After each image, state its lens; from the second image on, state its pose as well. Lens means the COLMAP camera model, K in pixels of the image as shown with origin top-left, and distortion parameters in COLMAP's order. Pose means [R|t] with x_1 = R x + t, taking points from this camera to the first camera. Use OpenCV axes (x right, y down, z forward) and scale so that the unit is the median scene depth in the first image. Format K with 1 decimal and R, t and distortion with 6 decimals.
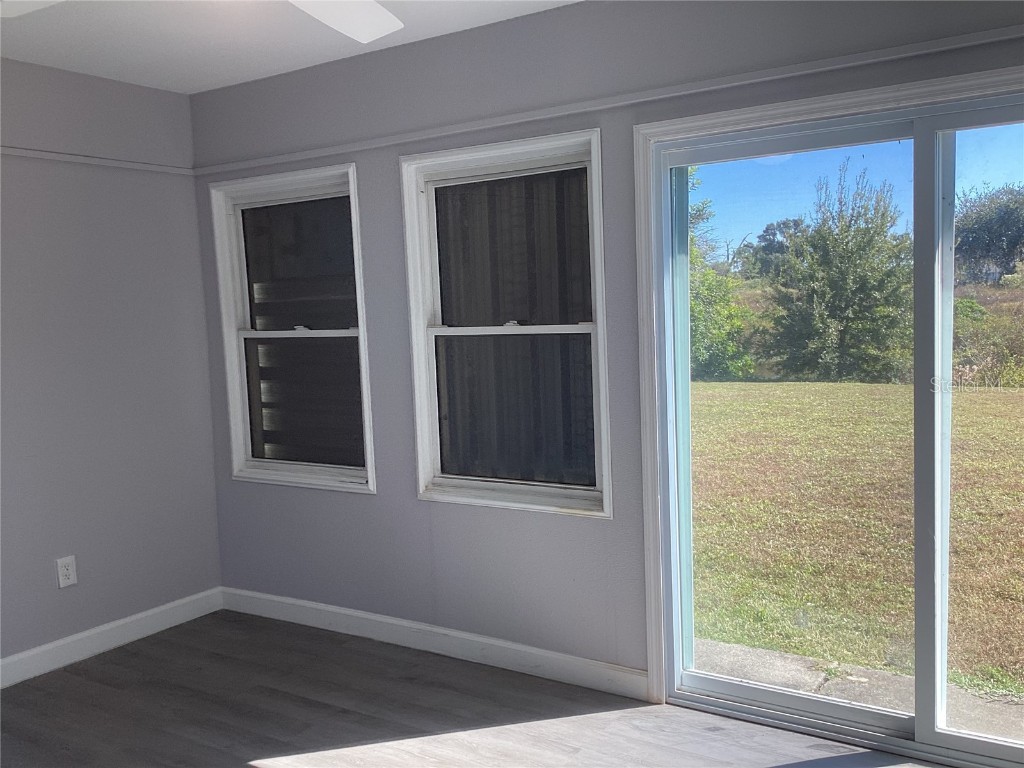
lens RADIAL K [[920.5, 0, 512.3], [0, 920.5, 388.0], [0, 0, 1]] dist [0.101830, -0.178552]
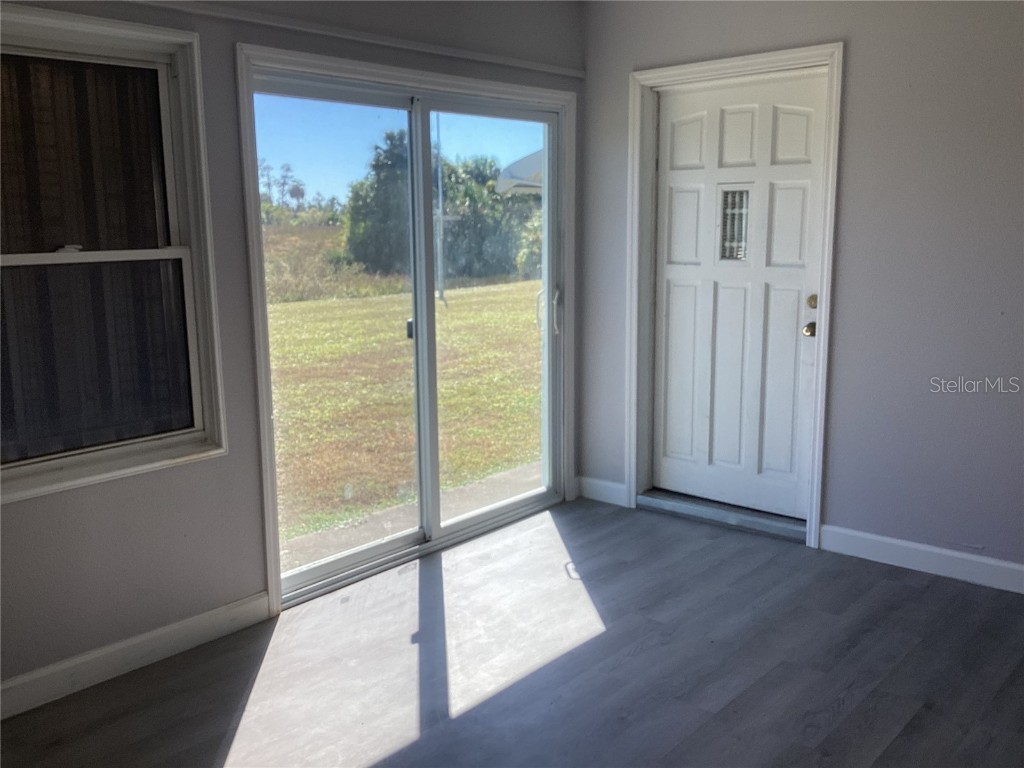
lens RADIAL K [[920.5, 0, 512.3], [0, 920.5, 383.8], [0, 0, 1]] dist [0.101830, -0.178552]
pose [[0.141684, -0.137733, 0.980283, -0.791645], [0.097896, 0.987368, 0.124579, -0.020885], [-0.985059, 0.078315, 0.153378, 0.560201]]
